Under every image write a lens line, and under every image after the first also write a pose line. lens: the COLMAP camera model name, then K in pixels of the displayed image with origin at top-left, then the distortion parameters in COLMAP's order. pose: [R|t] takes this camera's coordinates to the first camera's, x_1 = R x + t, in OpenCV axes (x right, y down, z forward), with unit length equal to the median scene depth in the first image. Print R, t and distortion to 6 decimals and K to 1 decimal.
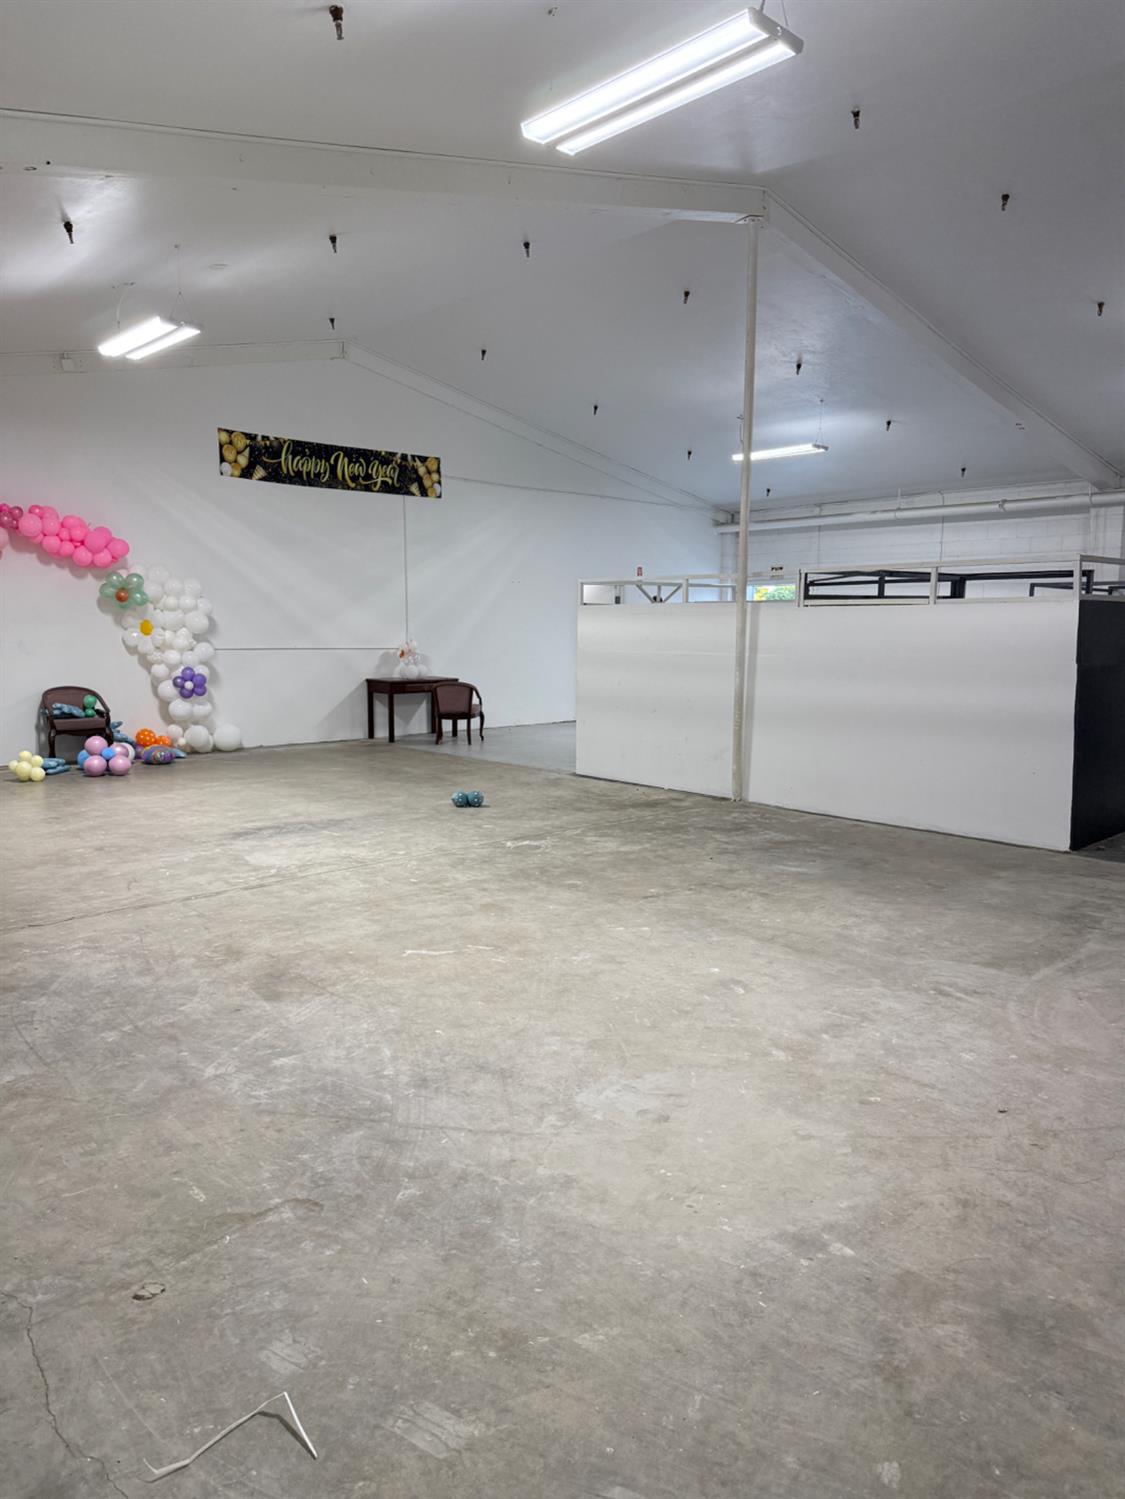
lens RADIAL K [[1057.2, 0, 594.6], [0, 1057.2, 755.5], [0, 0, 1]] dist [0.006269, -0.060356]
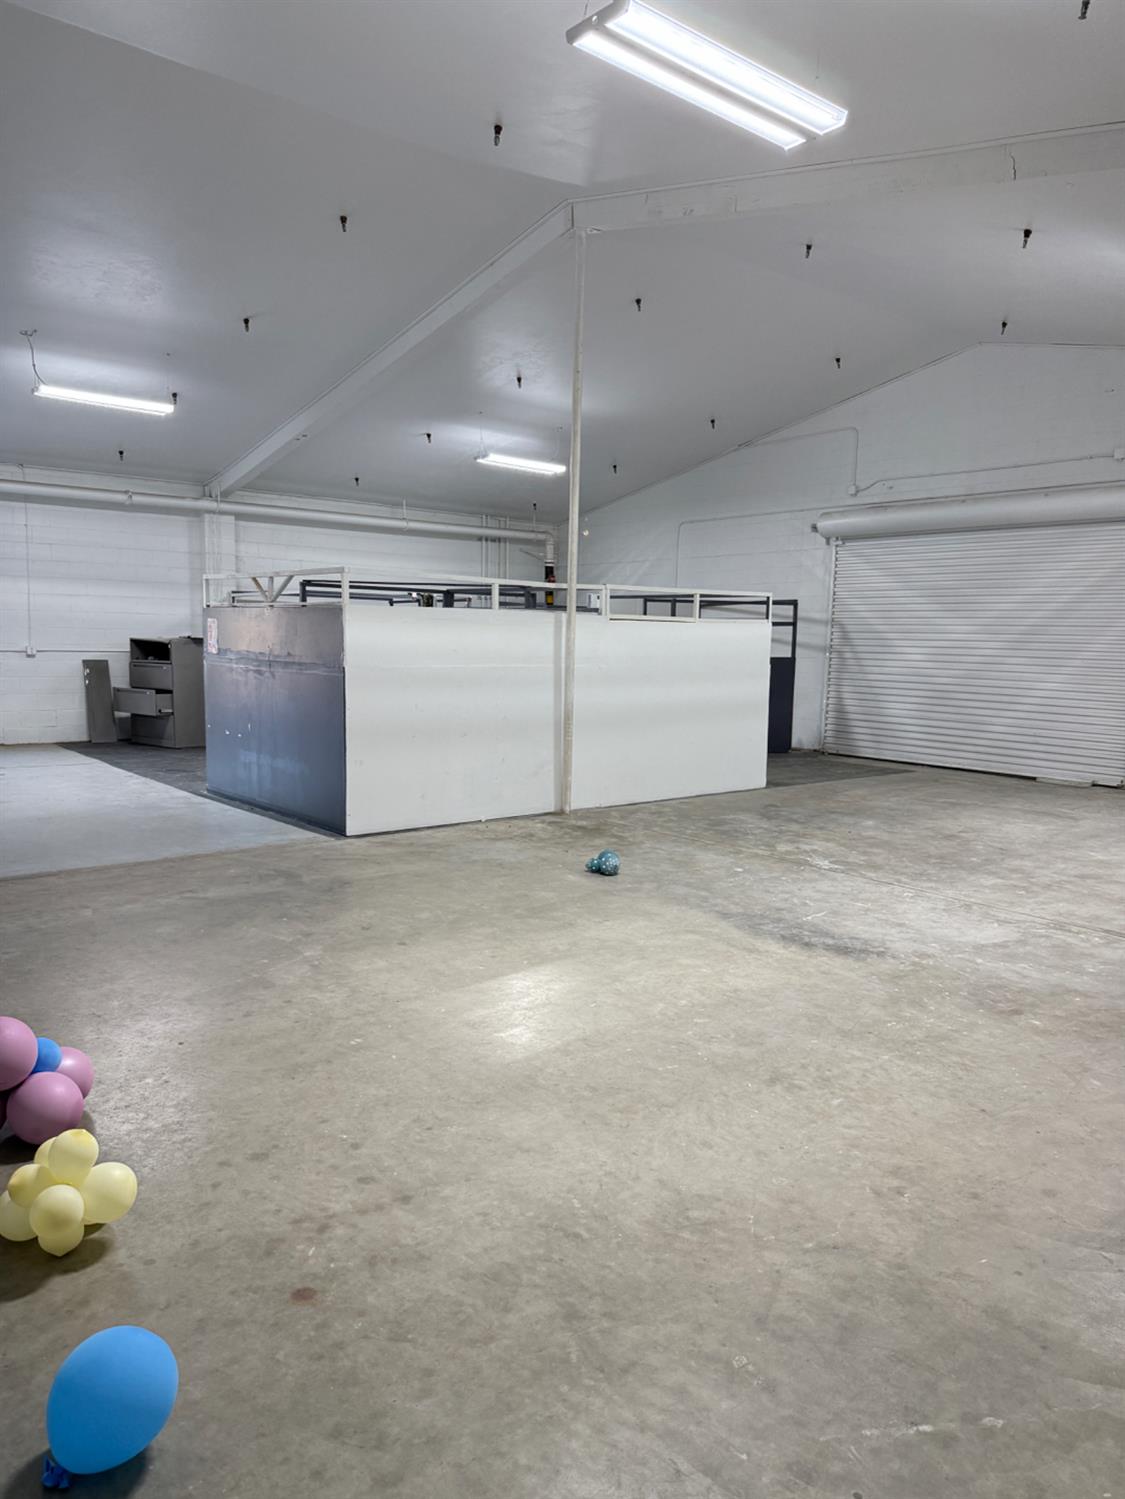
lens RADIAL K [[1057.9, 0, 497.5], [0, 1057.9, 778.5], [0, 0, 1]] dist [0.050749, -0.132769]
pose [[0.116097, -0.141071, 0.983169, -1.078646], [0.106759, 0.985900, 0.128856, -0.157989], [-0.987484, 0.090003, 0.129520, 1.181767]]
